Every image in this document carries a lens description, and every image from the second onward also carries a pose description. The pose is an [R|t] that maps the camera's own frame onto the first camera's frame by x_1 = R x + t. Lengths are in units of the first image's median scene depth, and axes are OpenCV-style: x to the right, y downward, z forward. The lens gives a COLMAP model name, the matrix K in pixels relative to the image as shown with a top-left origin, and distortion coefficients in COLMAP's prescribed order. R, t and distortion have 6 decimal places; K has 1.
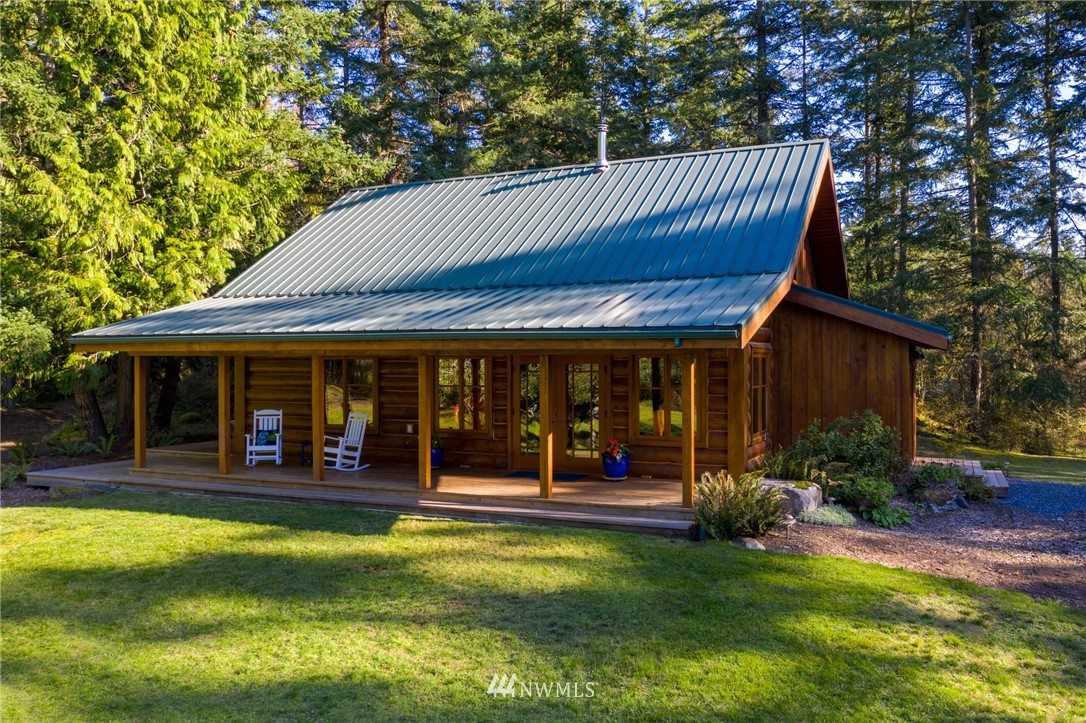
lens RADIAL K [[865.4, 0, 543.0], [0, 865.4, 361.5], [0, 0, 1]] dist [-0.002439, 0.003299]
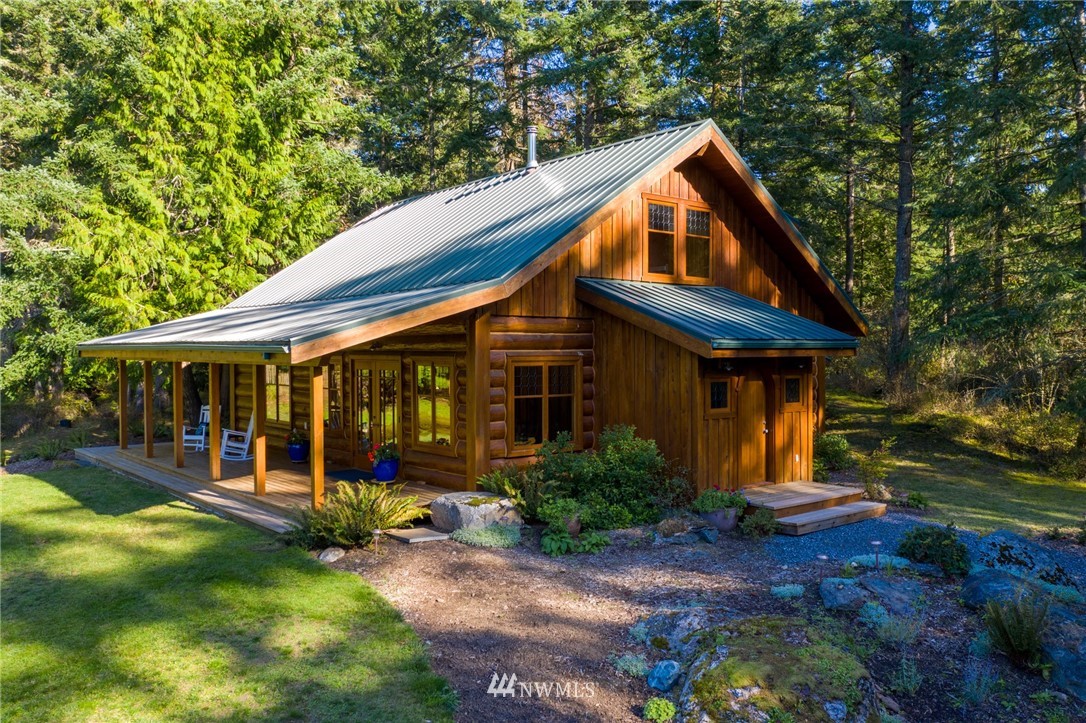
lens RADIAL K [[867.4, 0, 543.0], [0, 867.4, 361.5], [0, 0, 1]] dist [0.025681, -0.004217]
pose [[0.903895, 0.003988, -0.427735, 0.565163], [0.004003, 0.999834, 0.017781, -0.024107], [0.427735, -0.017784, 0.903729, 0.105356]]
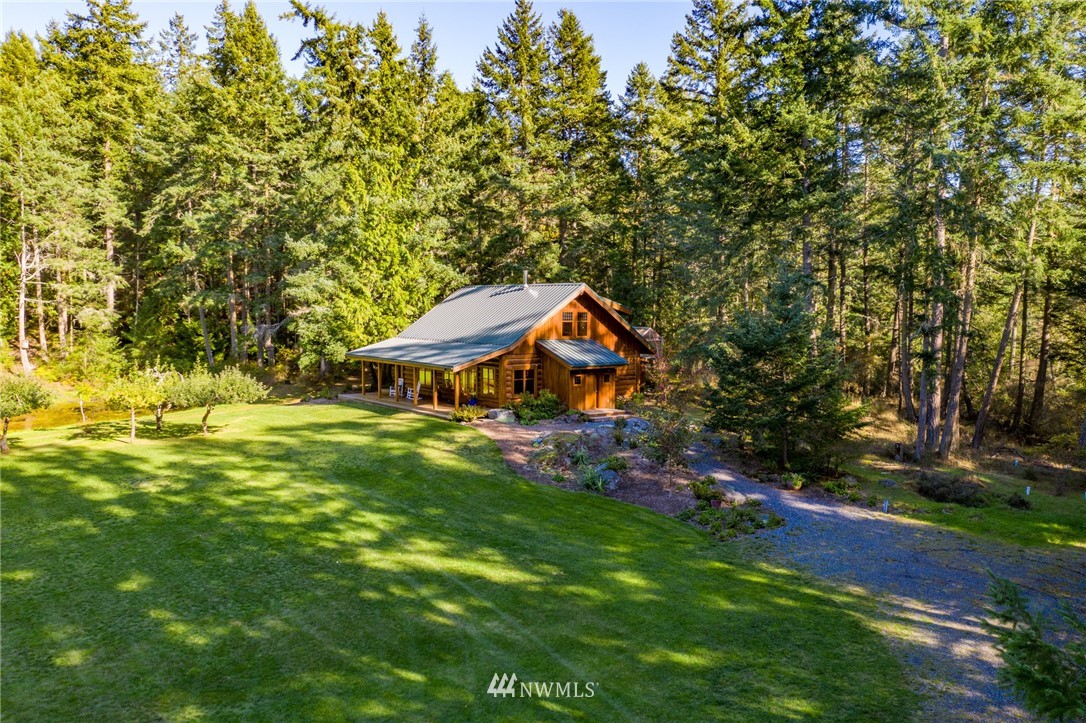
lens RADIAL K [[865.4, 0, 543.0], [0, 865.4, 361.5], [0, 0, 1]] dist [-0.002439, 0.003299]
pose [[0.889841, 0.035689, -0.454873, 1.425453], [-0.000820, 0.997060, 0.076624, -0.224558], [0.456271, -0.067810, 0.887254, -1.388944]]
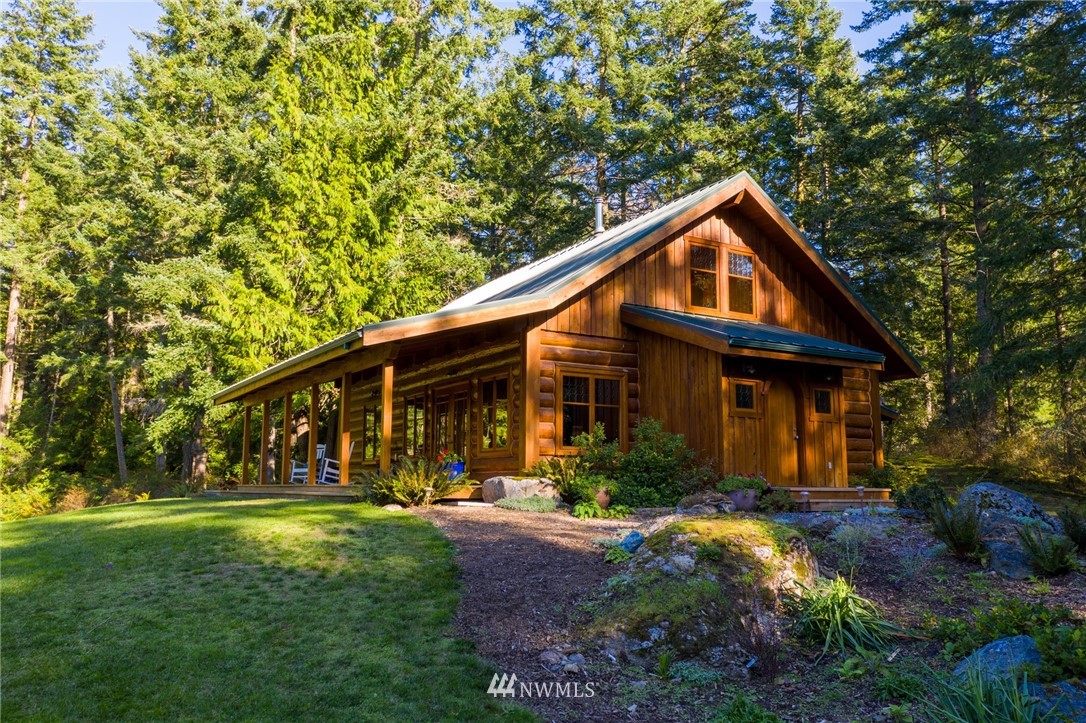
lens RADIAL K [[865.4, 0, 543.0], [0, 865.4, 361.5], [0, 0, 1]] dist [-0.002439, 0.003299]
pose [[0.833348, -0.075306, -0.547596, 0.681197], [0.000173, 0.990712, -0.135980, 0.104497], [0.552749, 0.113224, 0.825620, 0.054257]]
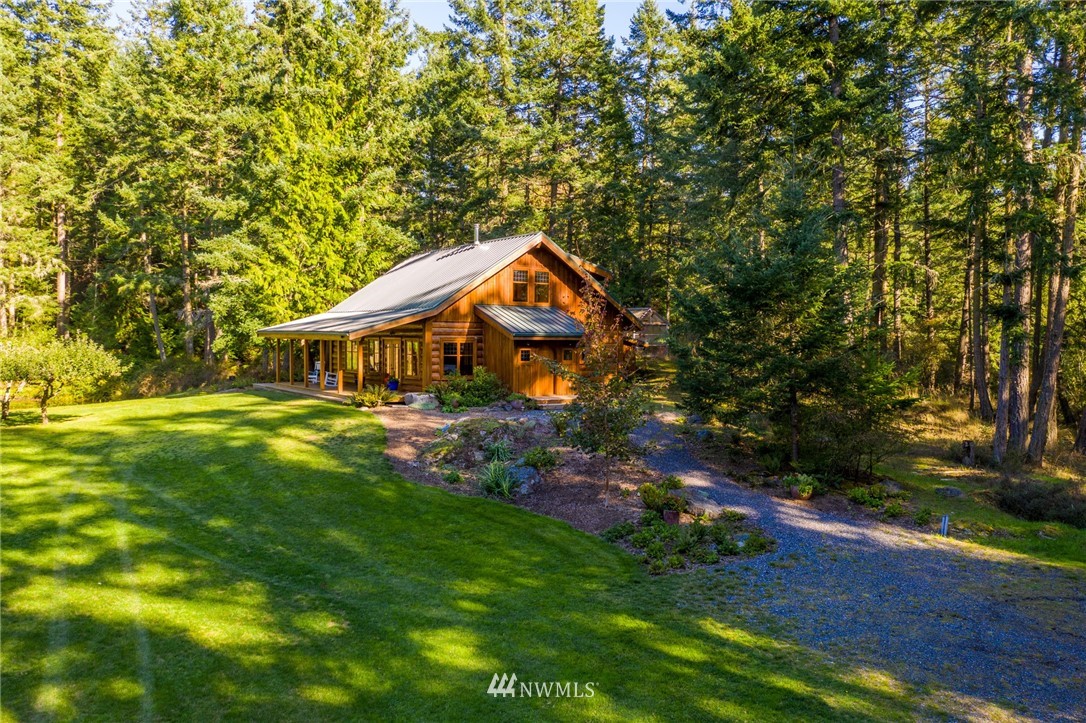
lens RADIAL K [[865.4, 0, 543.0], [0, 865.4, 361.5], [0, 0, 1]] dist [-0.002439, 0.003299]
pose [[0.854067, 0.023935, -0.519612, 1.385248], [-0.003291, 0.999169, 0.040616, -0.042159], [0.520152, -0.032979, 0.853437, -0.704809]]
